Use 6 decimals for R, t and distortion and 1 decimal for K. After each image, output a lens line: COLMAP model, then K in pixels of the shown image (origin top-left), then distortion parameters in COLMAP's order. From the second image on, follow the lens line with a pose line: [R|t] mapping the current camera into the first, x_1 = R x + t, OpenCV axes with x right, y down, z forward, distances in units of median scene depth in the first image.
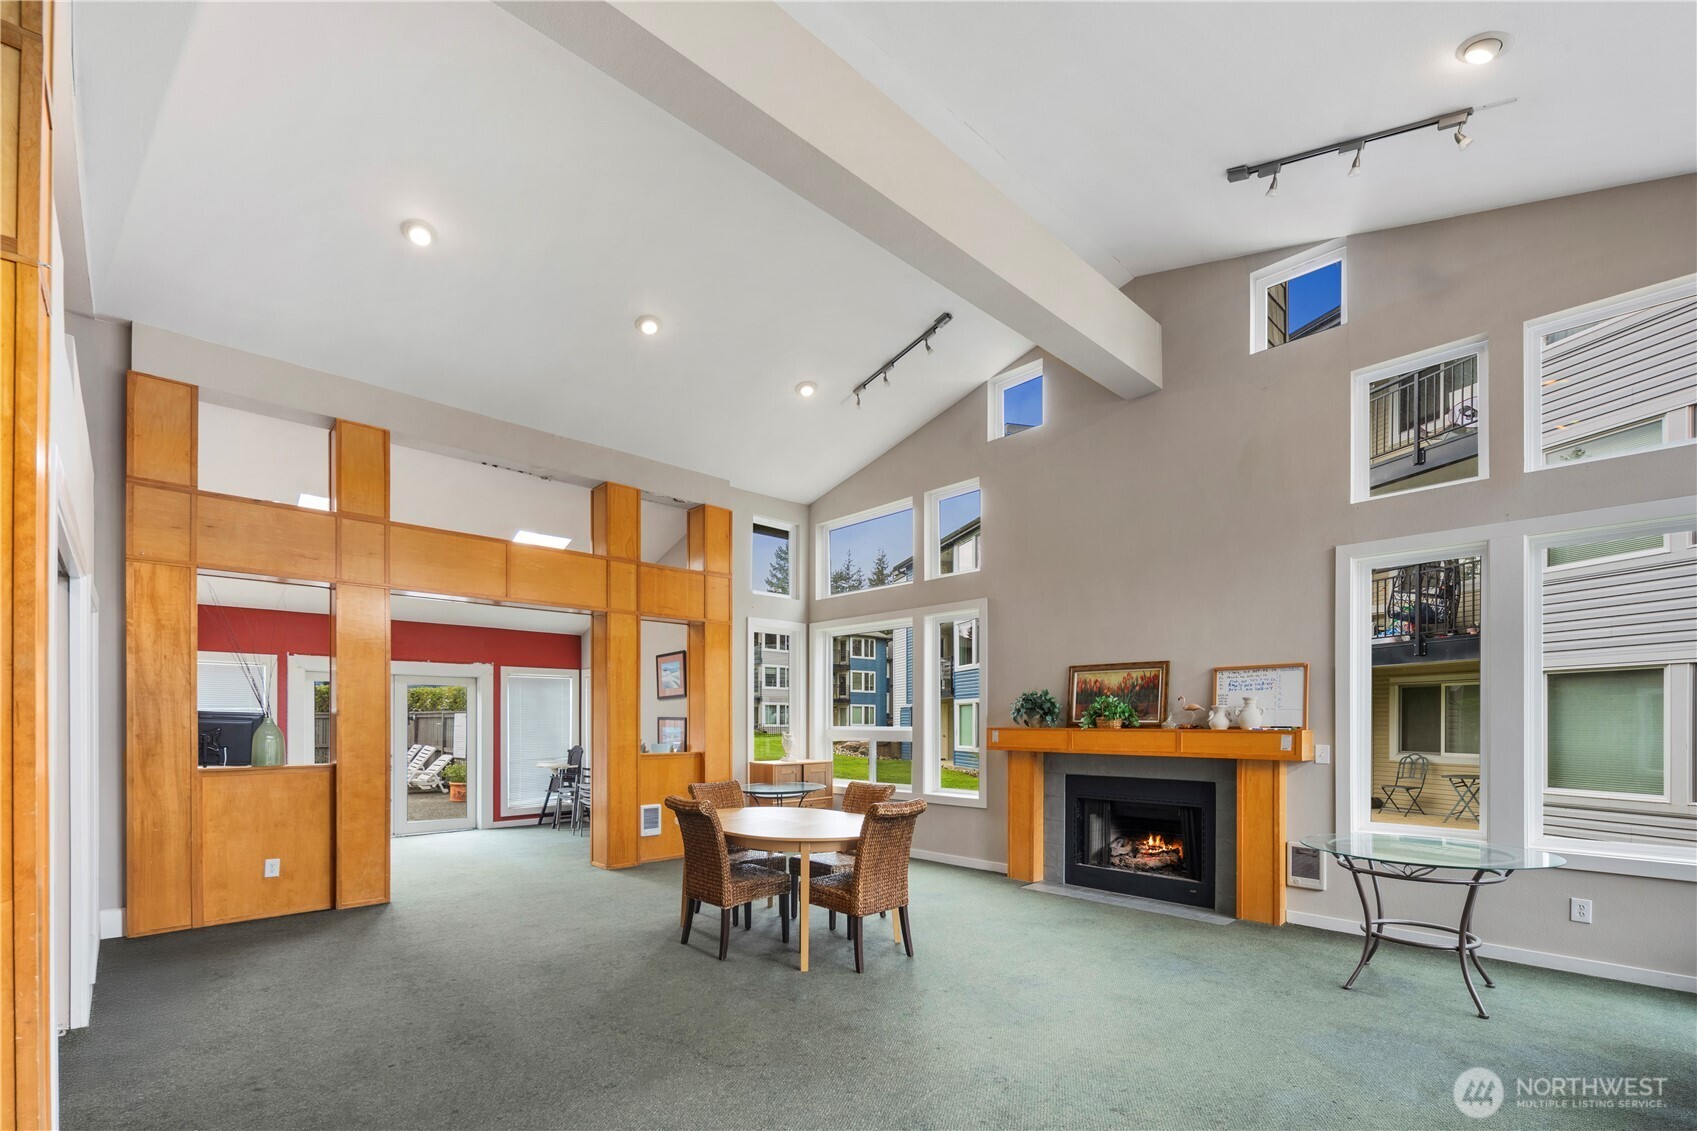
lens RADIAL K [[753.9, 0, 844.0], [0, 753.9, 717.1], [0, 0, 1]] dist [0.001116, 0.000026]
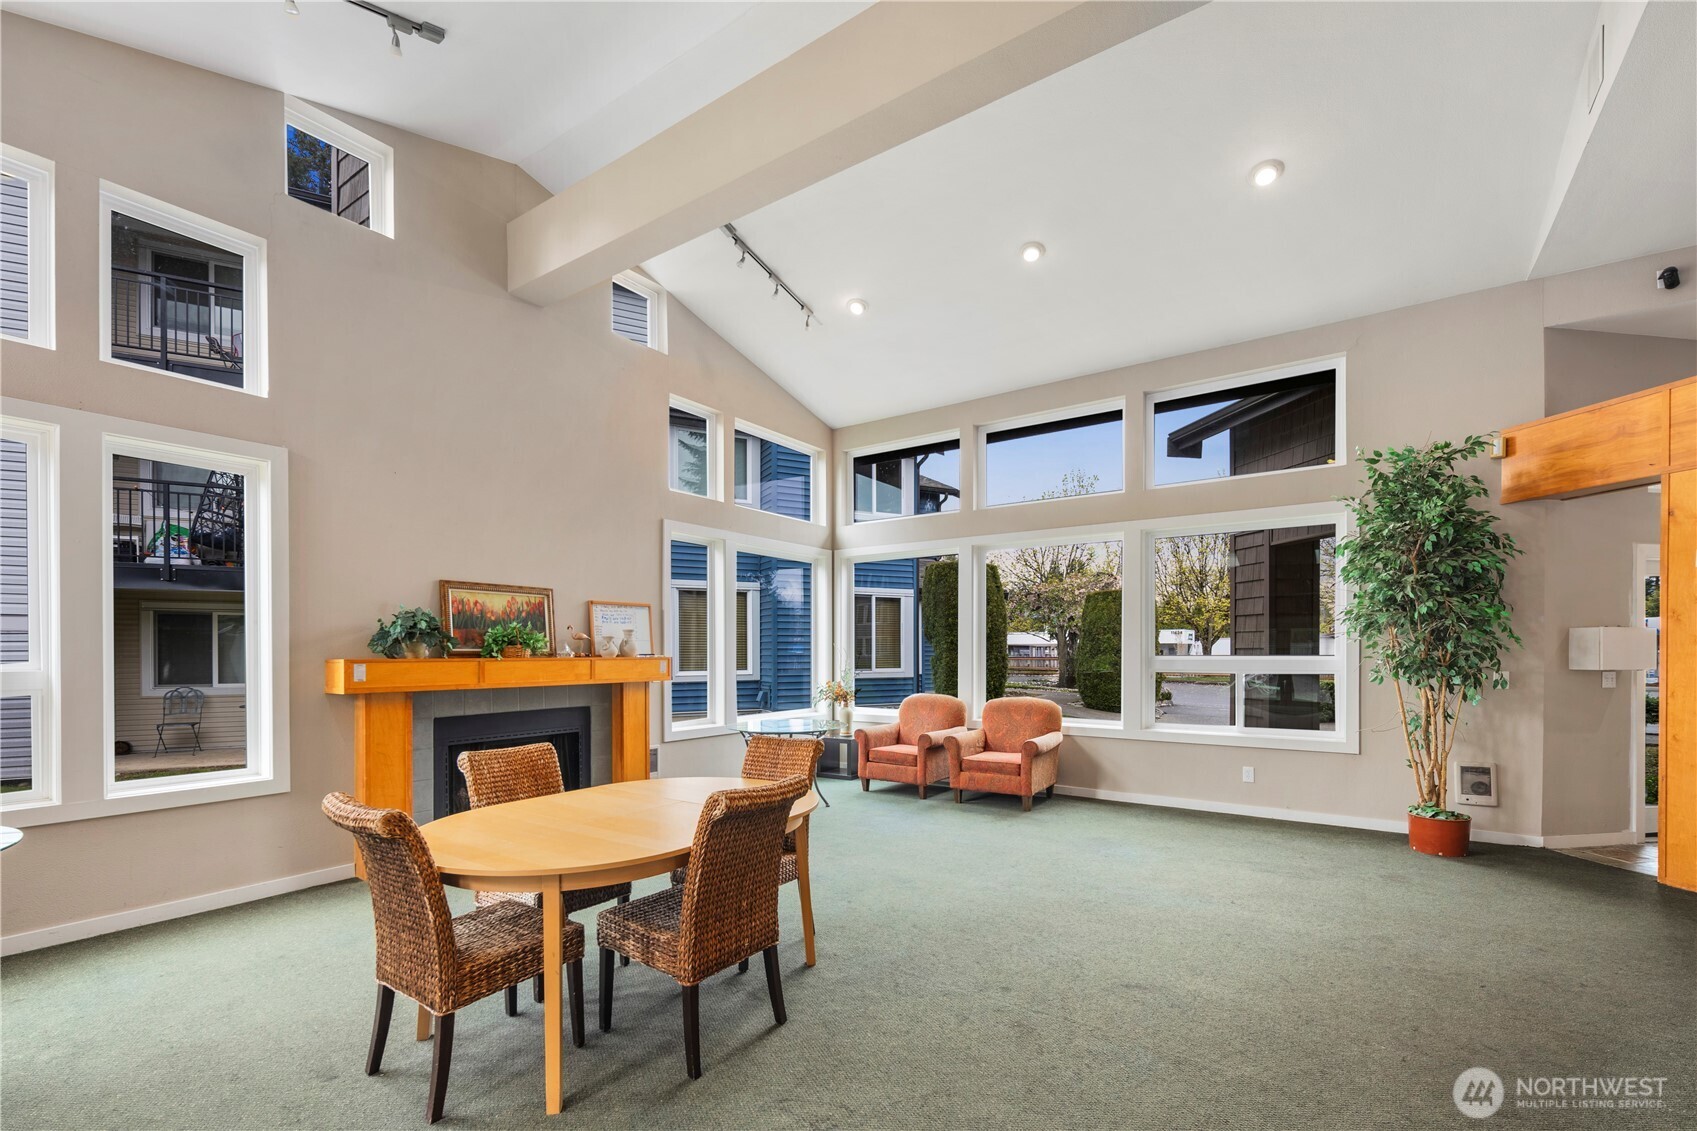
lens RADIAL K [[728.6, 0, 848.2], [0, 728.6, 656.9], [0, 0, 1]] dist [-0.000569, -0.000149]
pose [[-0.198110, -0.007824, 0.980149, -0.558327], [-0.003307, 0.999968, 0.007314, 0.006162], [-0.980174, -0.001792, -0.198129, 0.773116]]
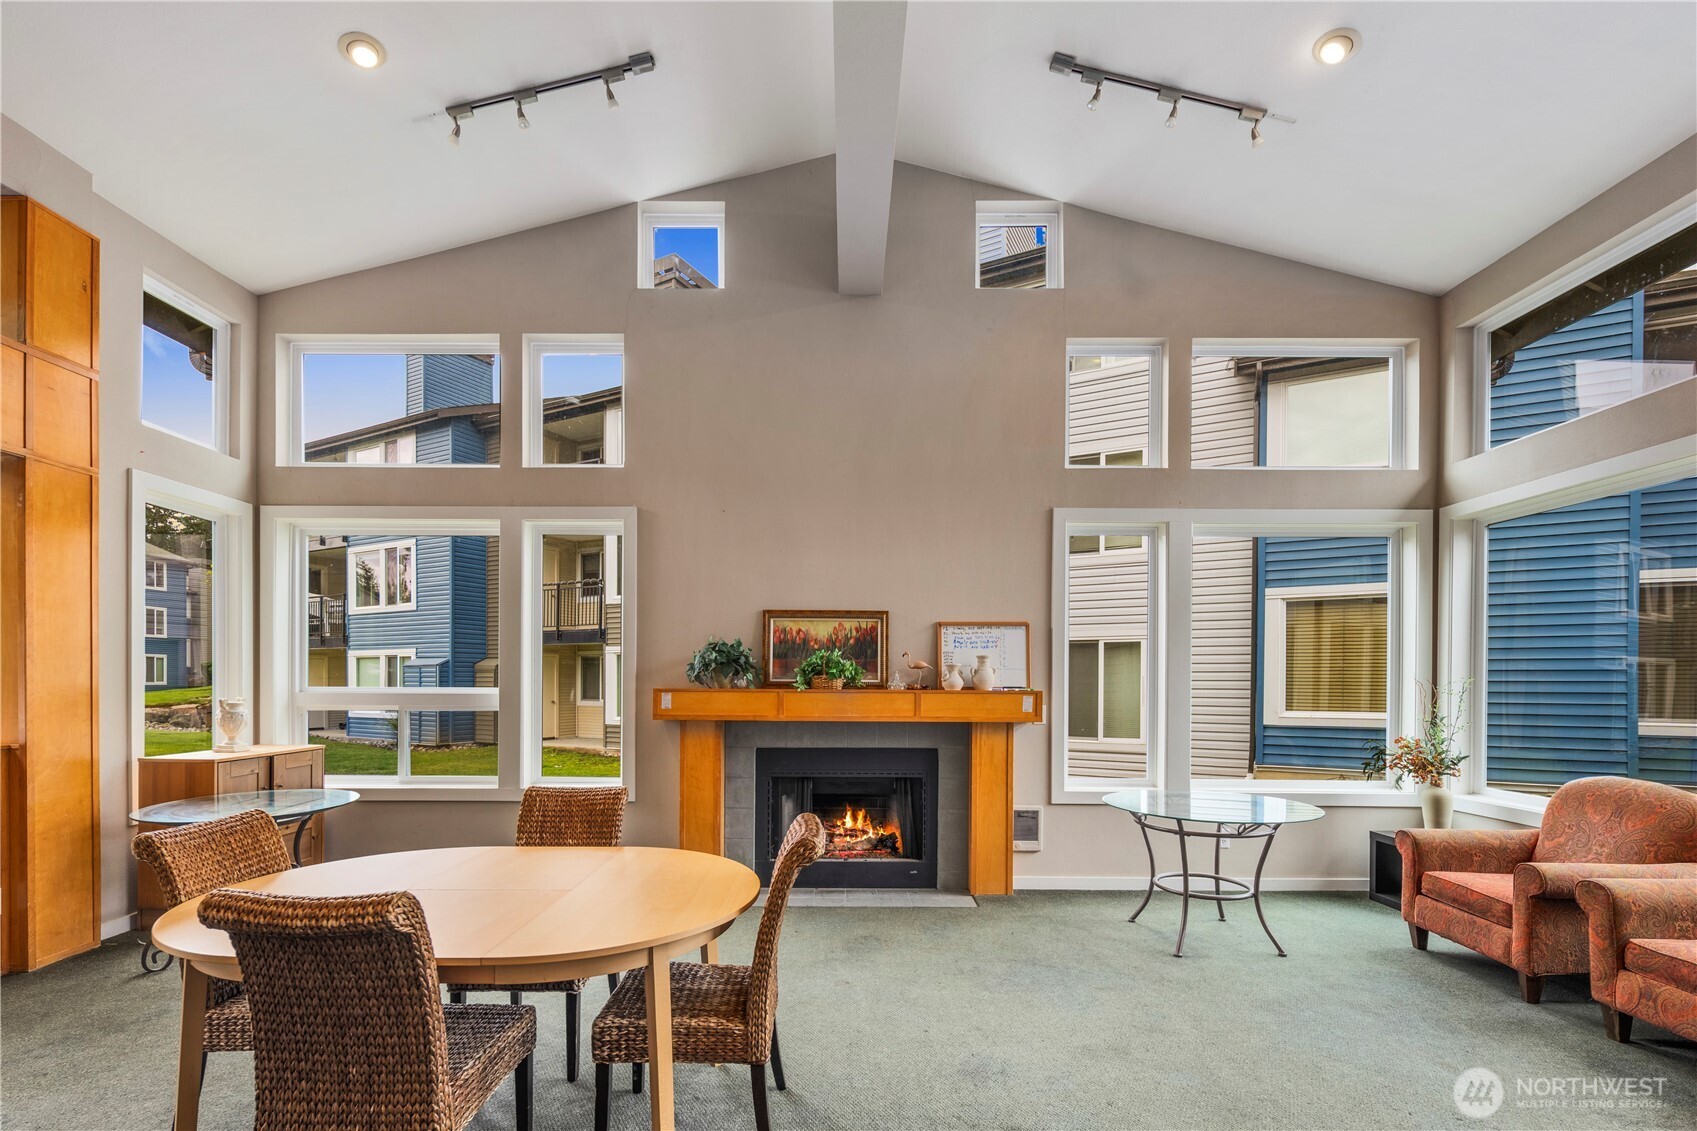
lens RADIAL K [[746.8, 0, 845.7], [0, 746.8, 684.3], [0, 0, 1]] dist [0.001527, -0.000097]
pose [[0.690828, -0.000660, 0.723019, -0.213979], [-0.008141, 0.999929, 0.008692, 0.002409], [-0.722973, -0.011891, 0.690774, 0.421860]]
